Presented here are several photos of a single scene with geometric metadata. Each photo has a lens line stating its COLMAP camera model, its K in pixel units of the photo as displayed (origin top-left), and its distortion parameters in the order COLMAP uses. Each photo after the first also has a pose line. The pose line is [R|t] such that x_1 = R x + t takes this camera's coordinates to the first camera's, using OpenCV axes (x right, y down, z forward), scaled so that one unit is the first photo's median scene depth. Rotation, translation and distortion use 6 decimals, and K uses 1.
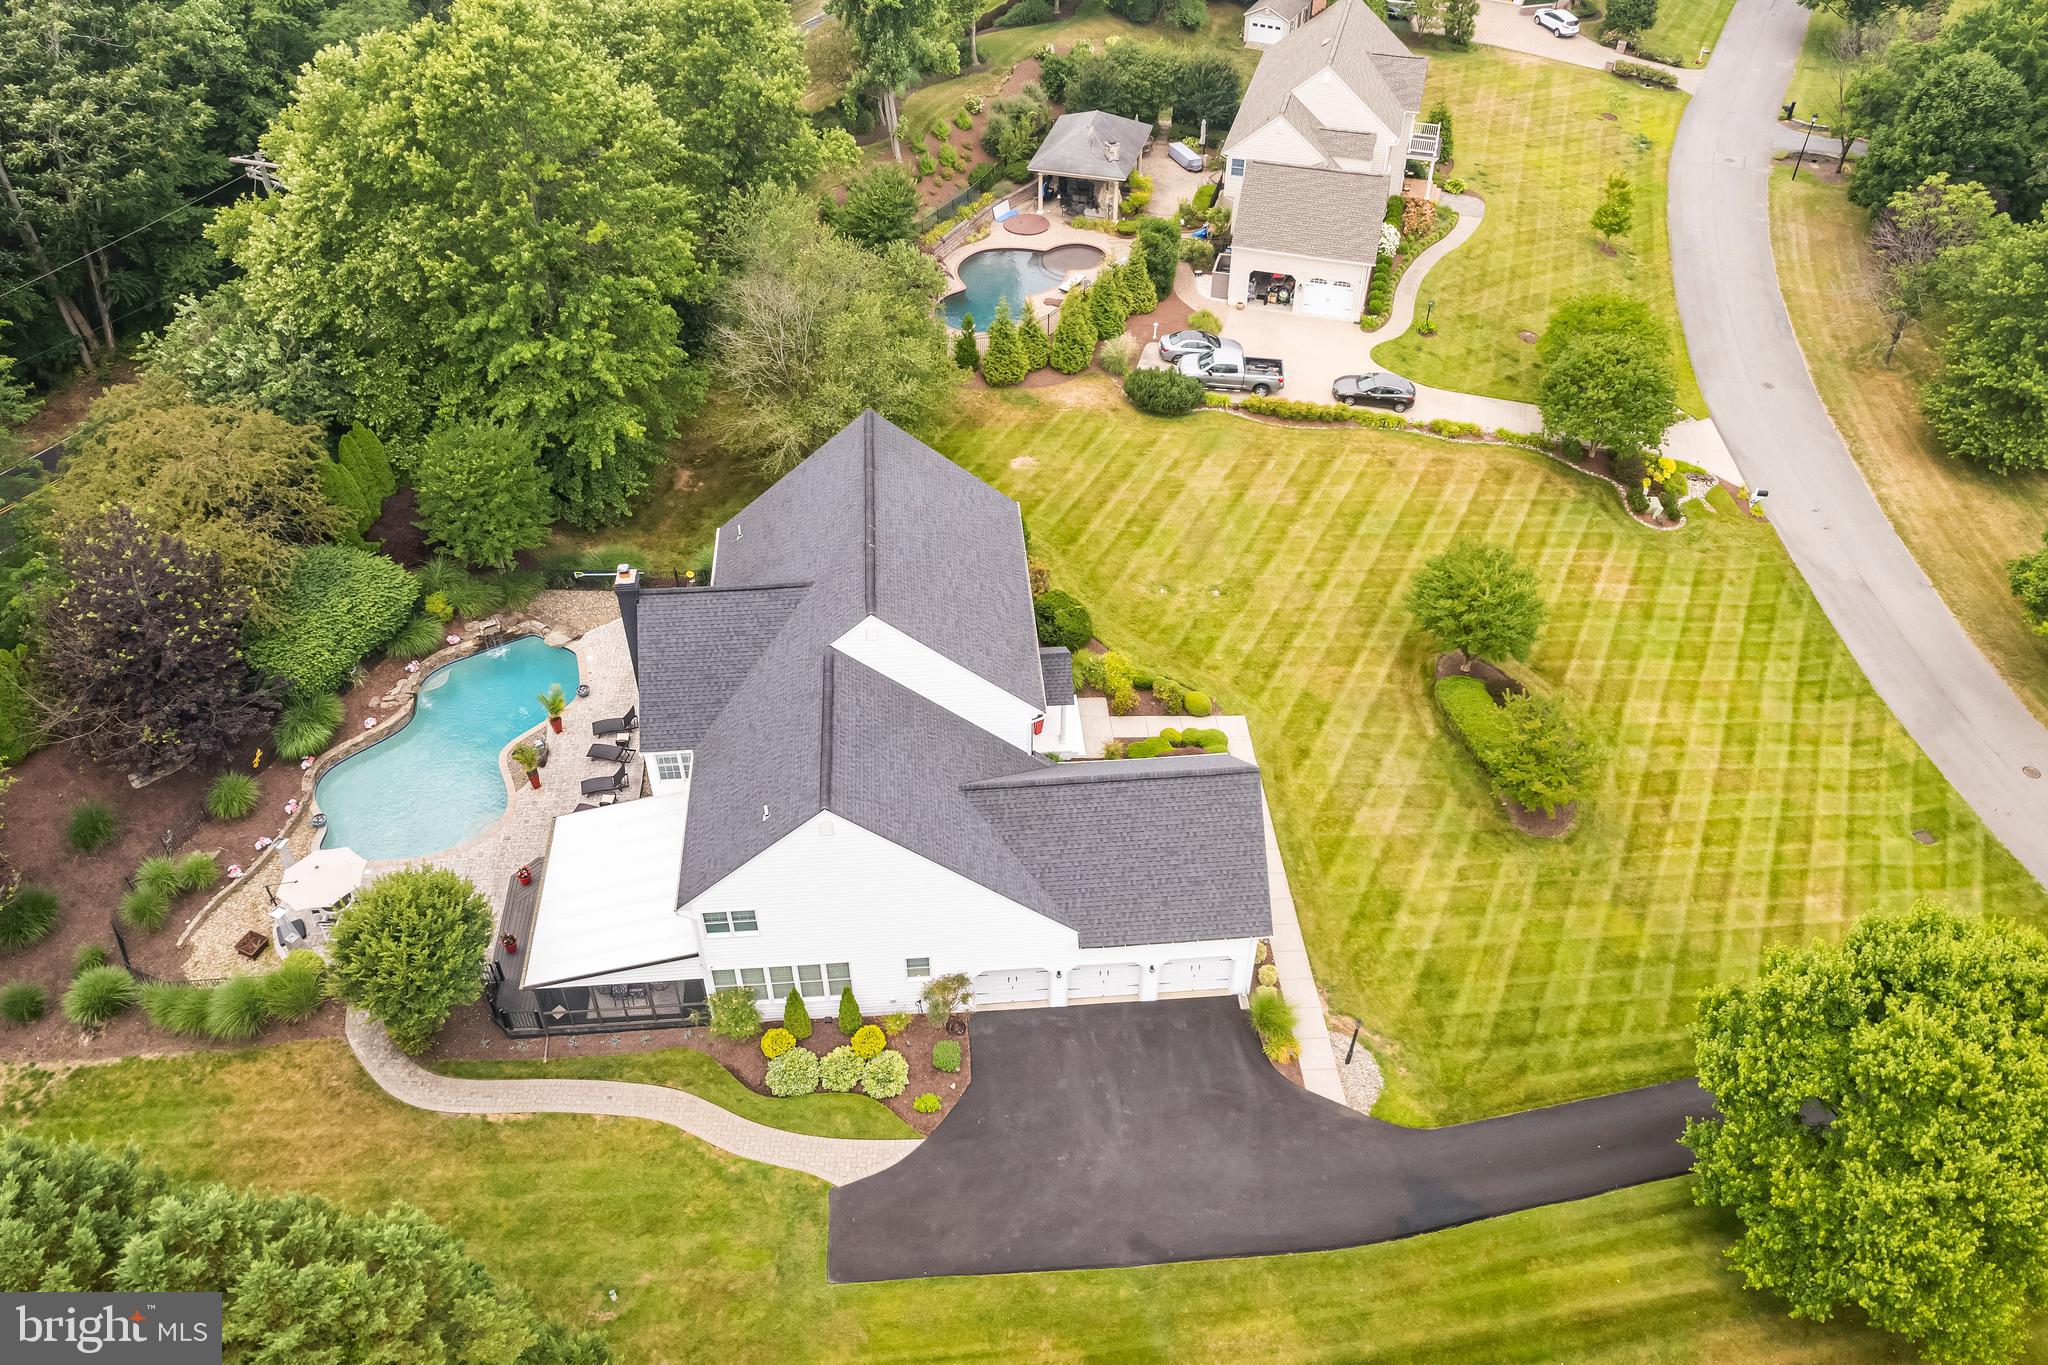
lens RADIAL K [[1539.6, 0, 1024.0], [0, 1539.6, 682.5], [0, 0, 1]] dist [-0.035018, 0.001229]
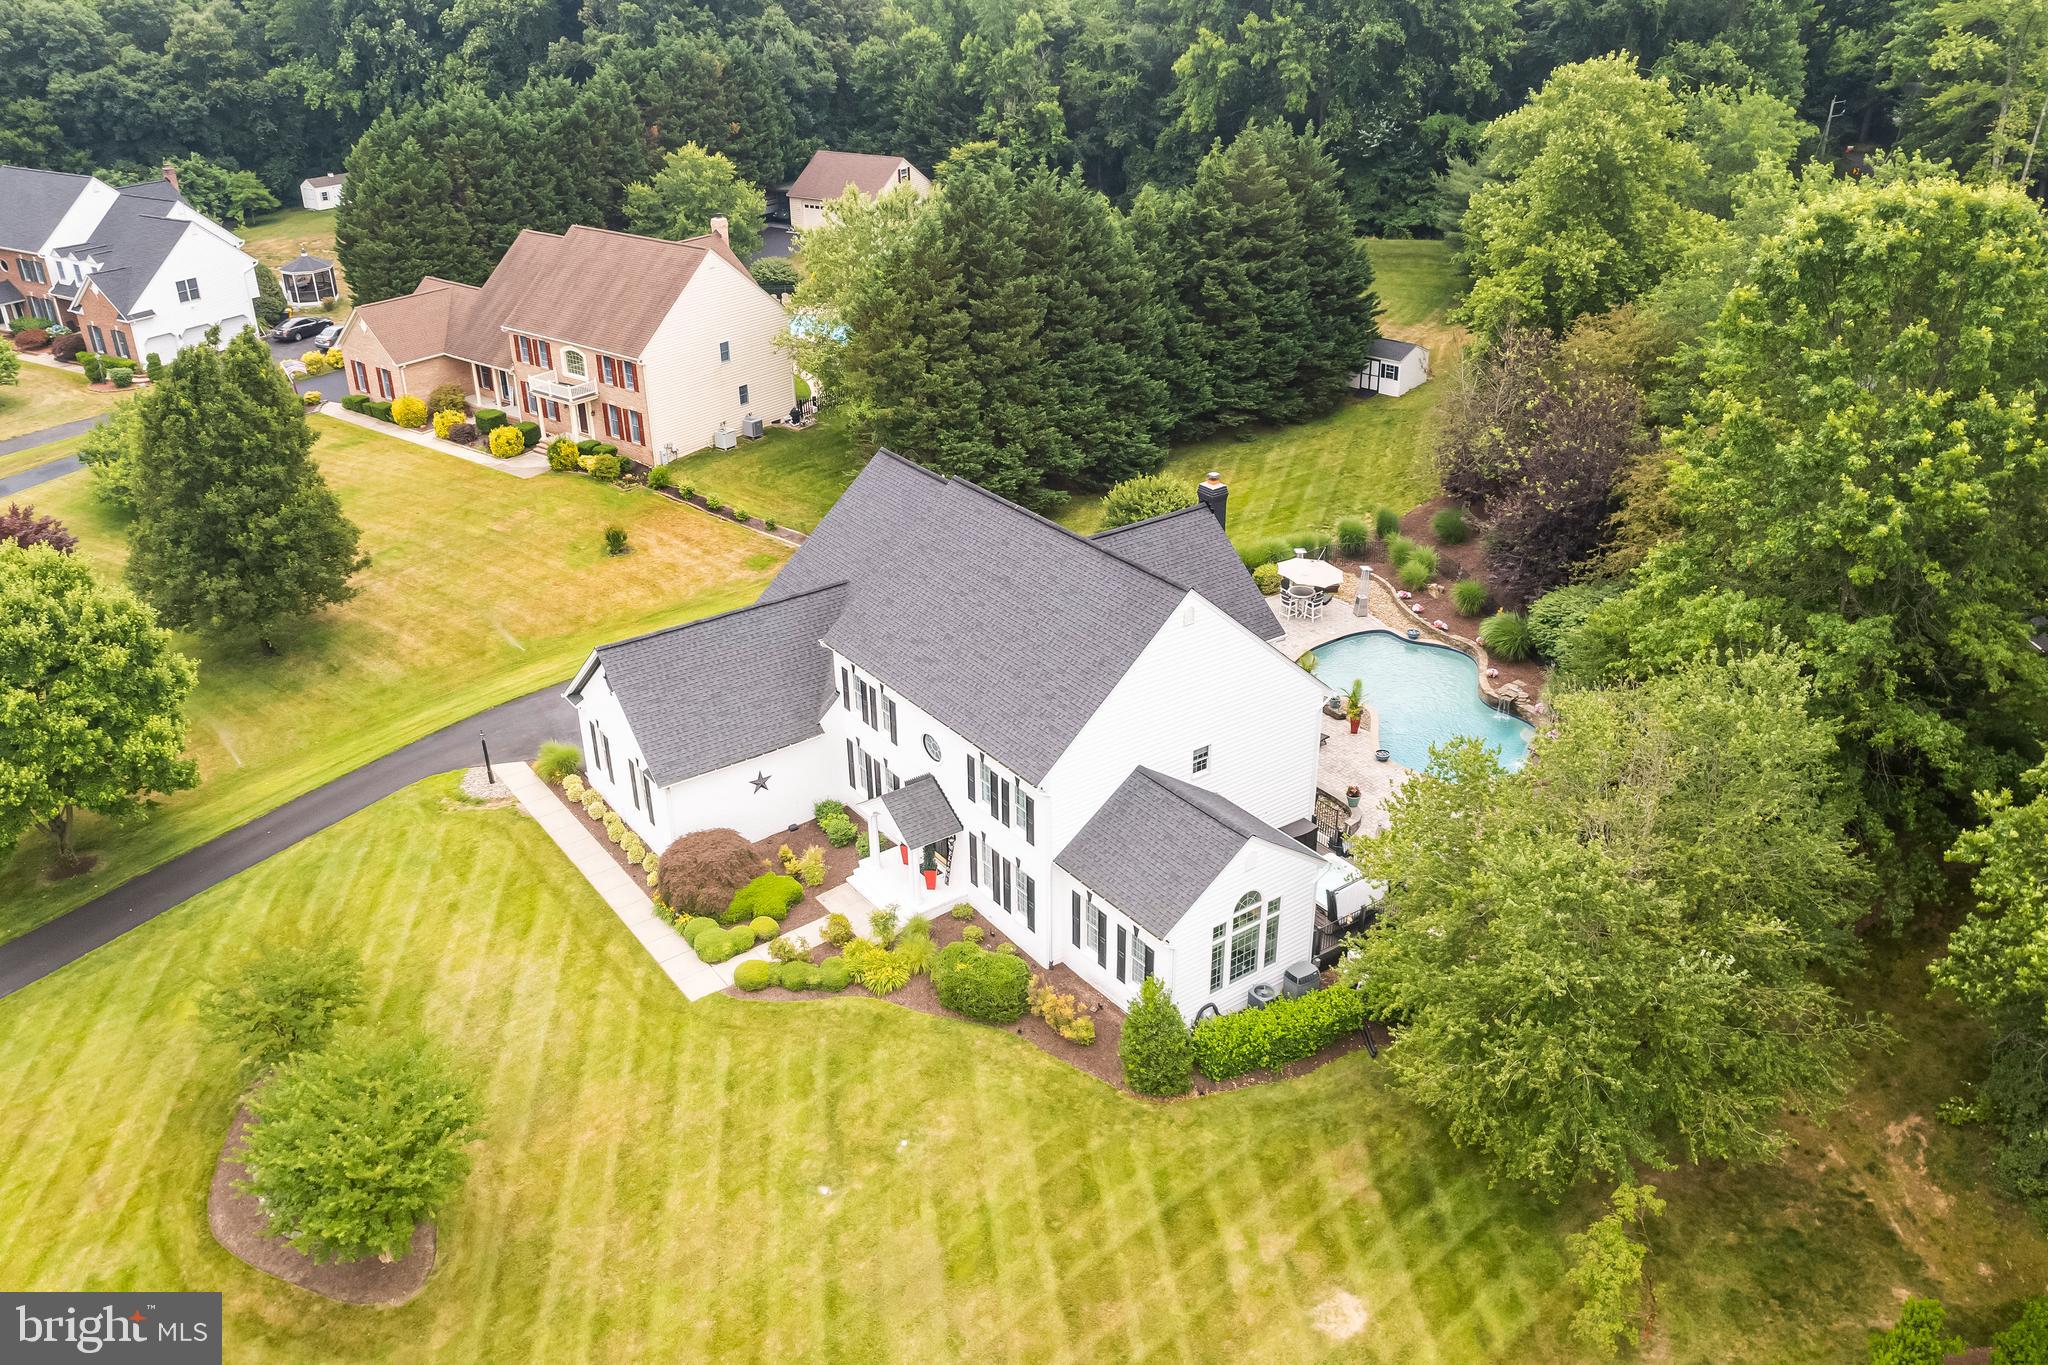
lens RADIAL K [[1617.7, 0, 1024.0], [0, 1617.7, 682.5], [0, 0, 1]] dist [-0.069069, 0.050078]
pose [[-0.855167, 0.240444, -0.459213, 0.307957], [-0.336845, 0.415578, 0.844885, -0.710907], [0.393986, 0.877201, -0.274396, 1.081690]]
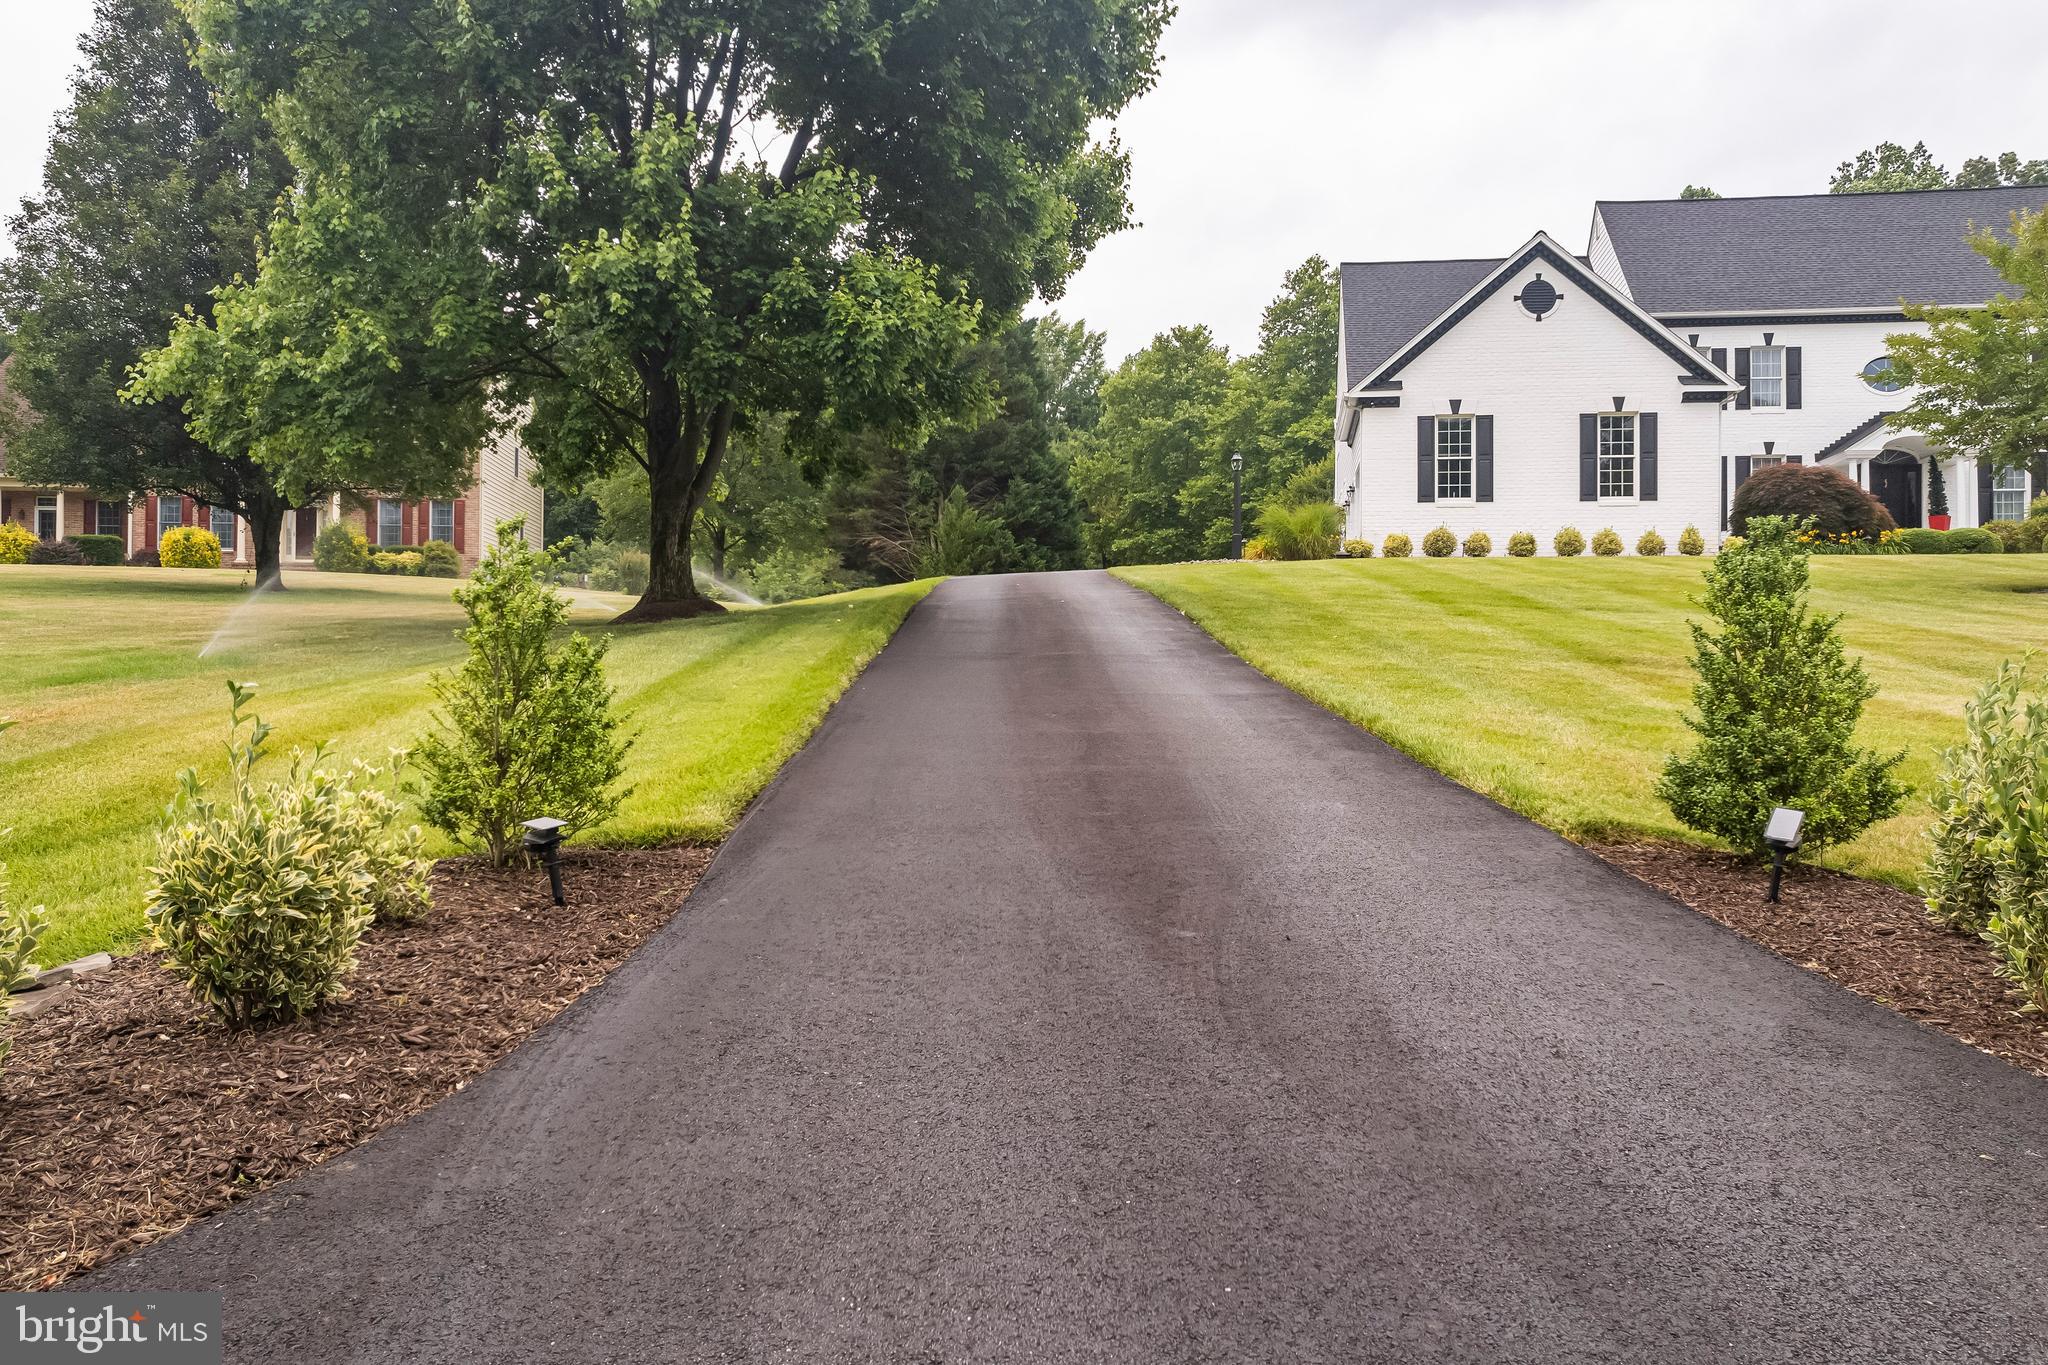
lens RADIAL K [[1543.4, 0, 1024.0], [0, 1543.4, 682.5], [0, 0, 1]] dist [-0.048663, 0.007771]
pose [[-0.246434, -0.006879, -0.969135, 0.643390], [-0.649716, 0.743161, 0.159937, 0.182126], [0.719124, 0.669077, -0.187610, 0.829071]]
